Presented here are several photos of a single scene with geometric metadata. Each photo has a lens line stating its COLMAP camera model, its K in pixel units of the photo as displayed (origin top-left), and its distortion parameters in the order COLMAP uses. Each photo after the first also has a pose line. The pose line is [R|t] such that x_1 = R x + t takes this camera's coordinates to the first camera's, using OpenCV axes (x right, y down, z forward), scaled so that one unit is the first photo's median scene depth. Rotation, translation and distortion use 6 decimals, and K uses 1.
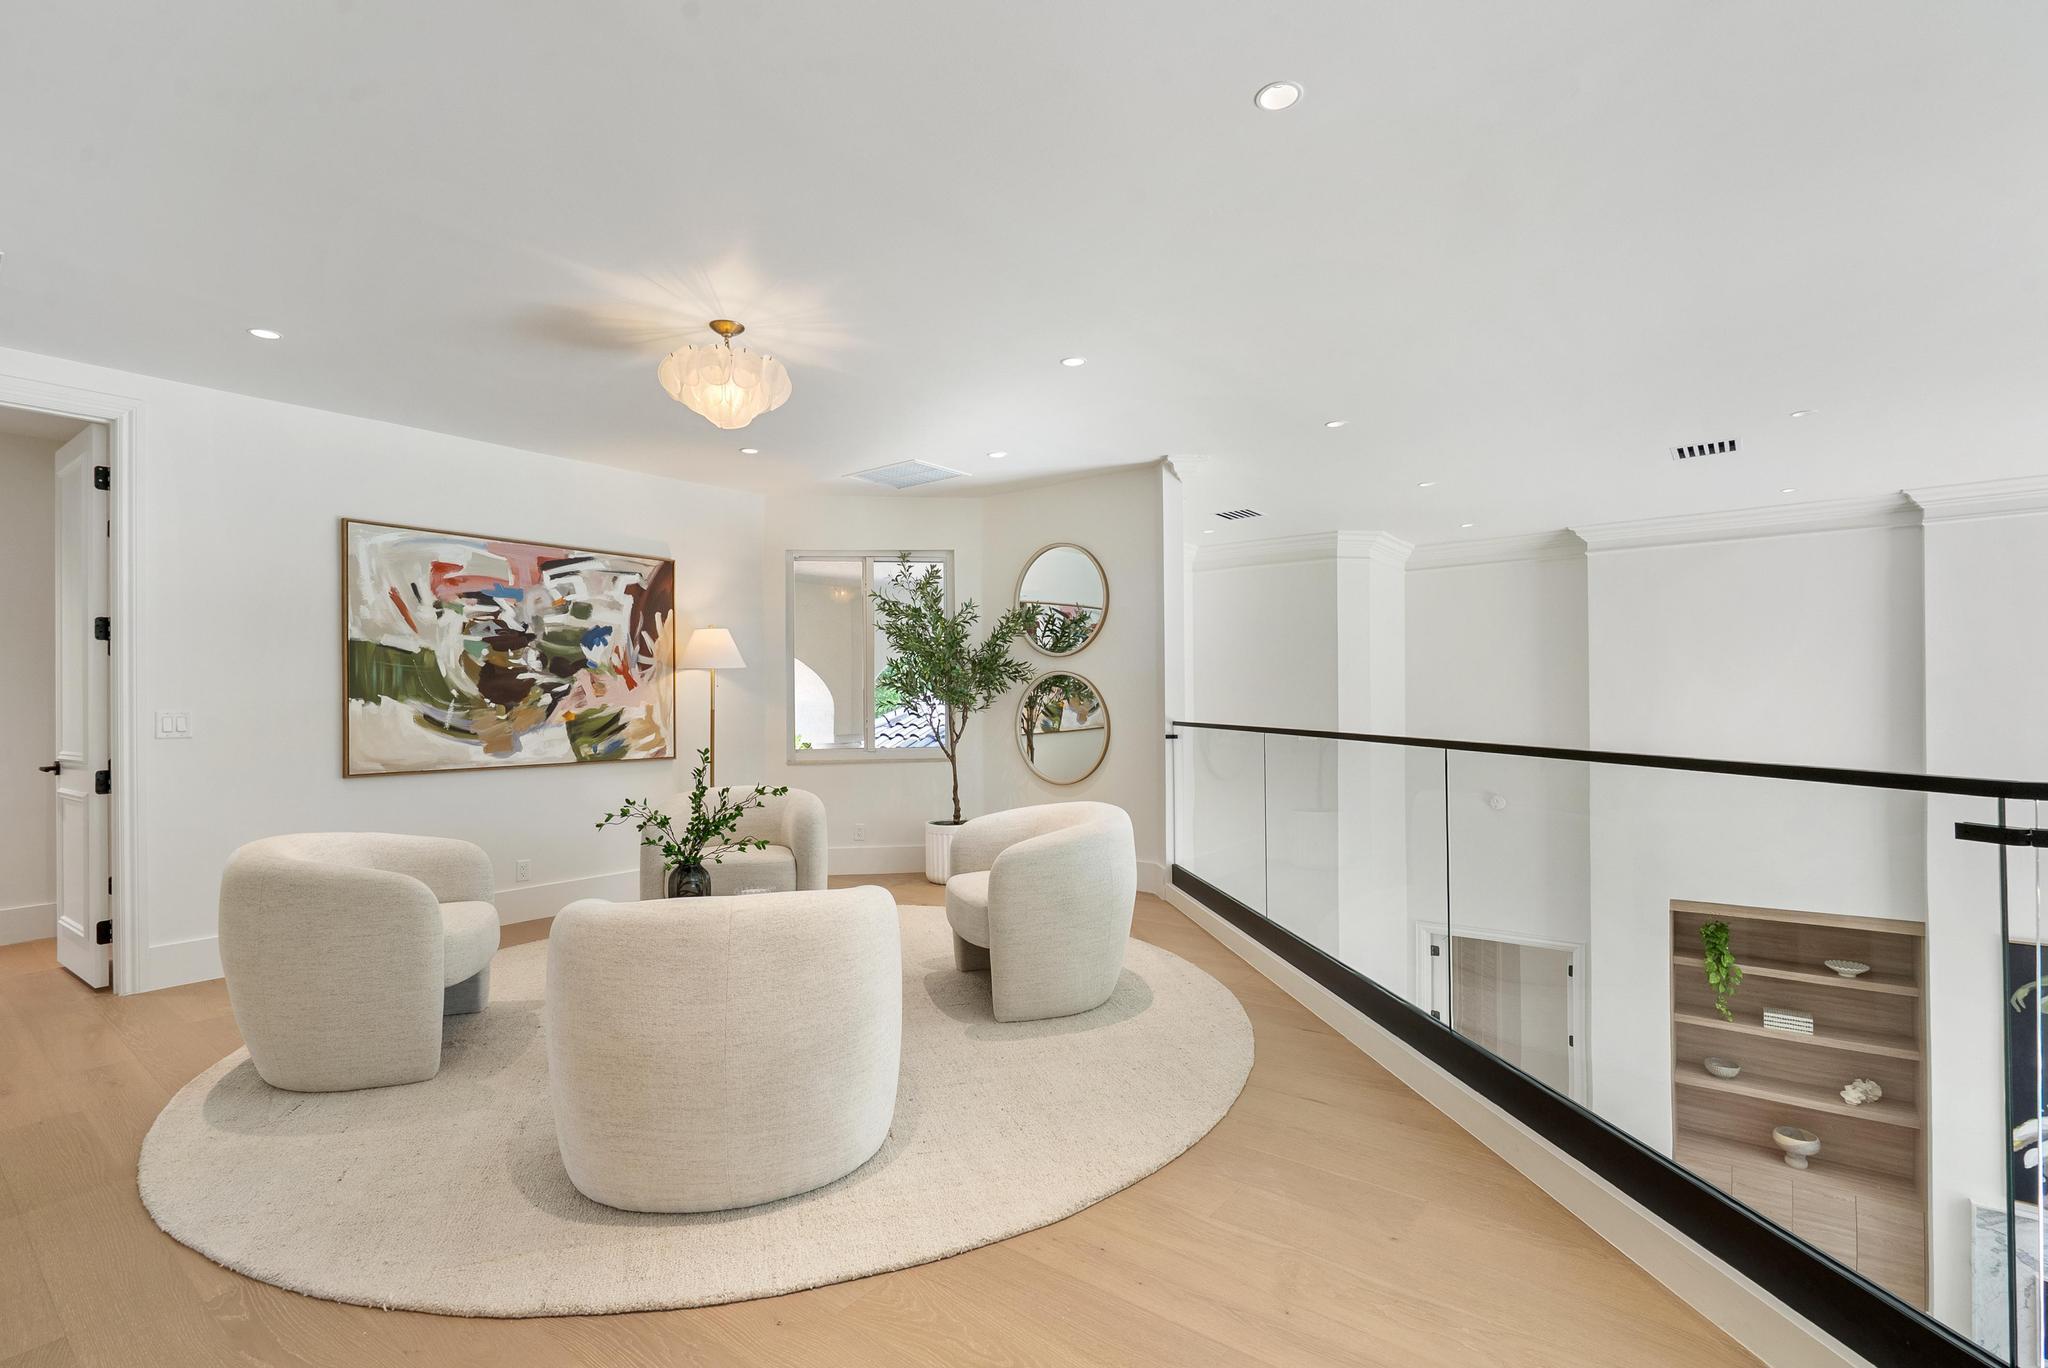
lens RADIAL K [[929.3, 0, 1063.2], [0, 929.3, 686.5], [0, 0, 1]] dist [-0.010610, 0.006428]
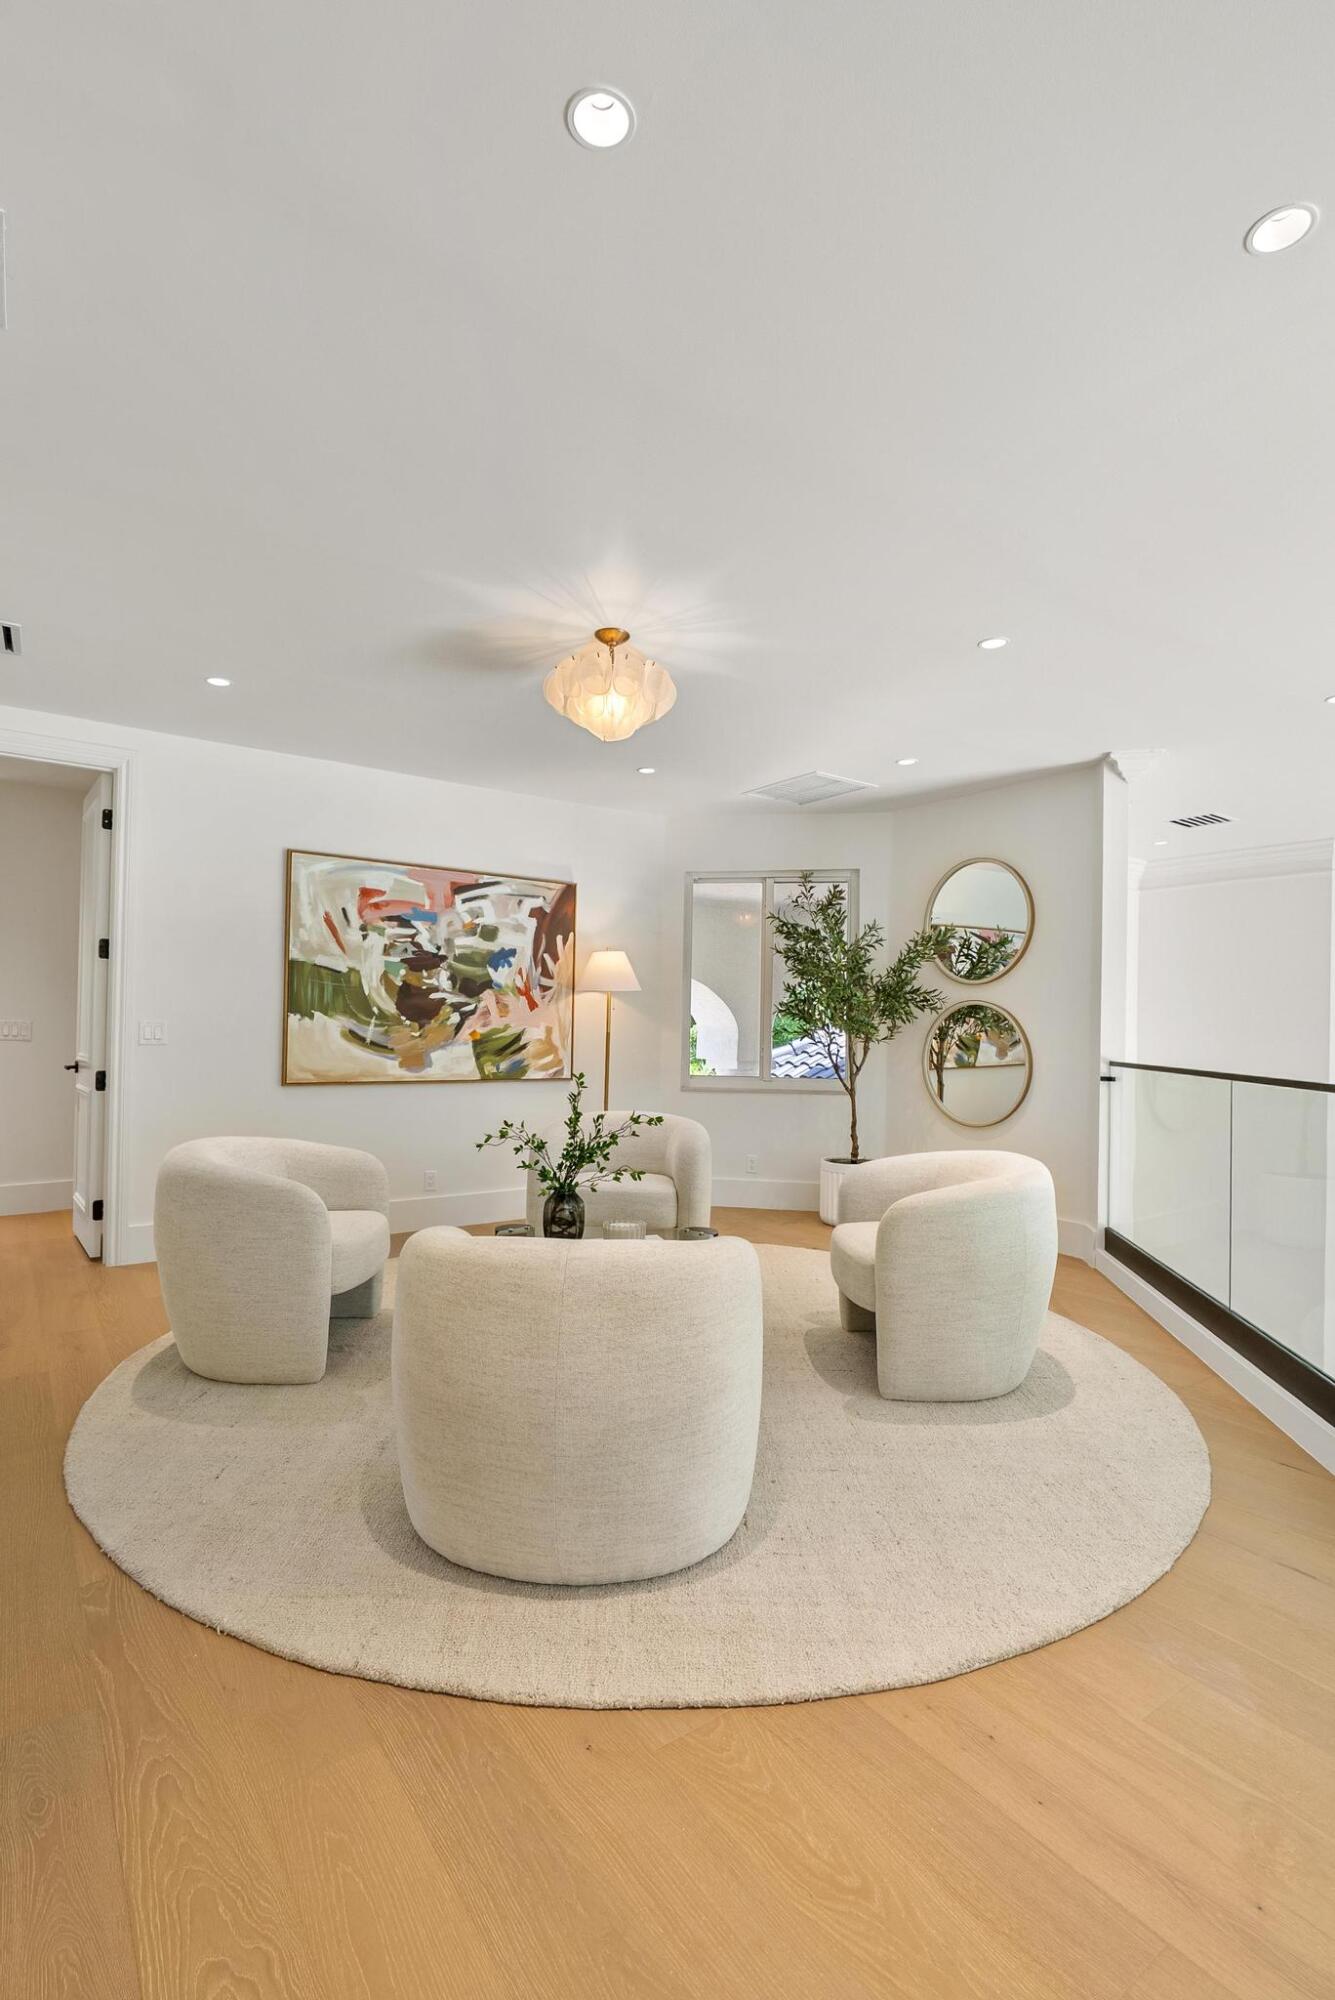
lens RADIAL K [[916.6, 0, 690.7], [0, 916.6, 1013.4], [0, 0, 1]] dist [-0.012220, 0.006663]
pose [[0.950382, 0.021870, -0.310316, 0.015750], [-0.022169, 0.999751, 0.002564, -0.000115], [0.310295, 0.004442, 0.950630, 0.109679]]
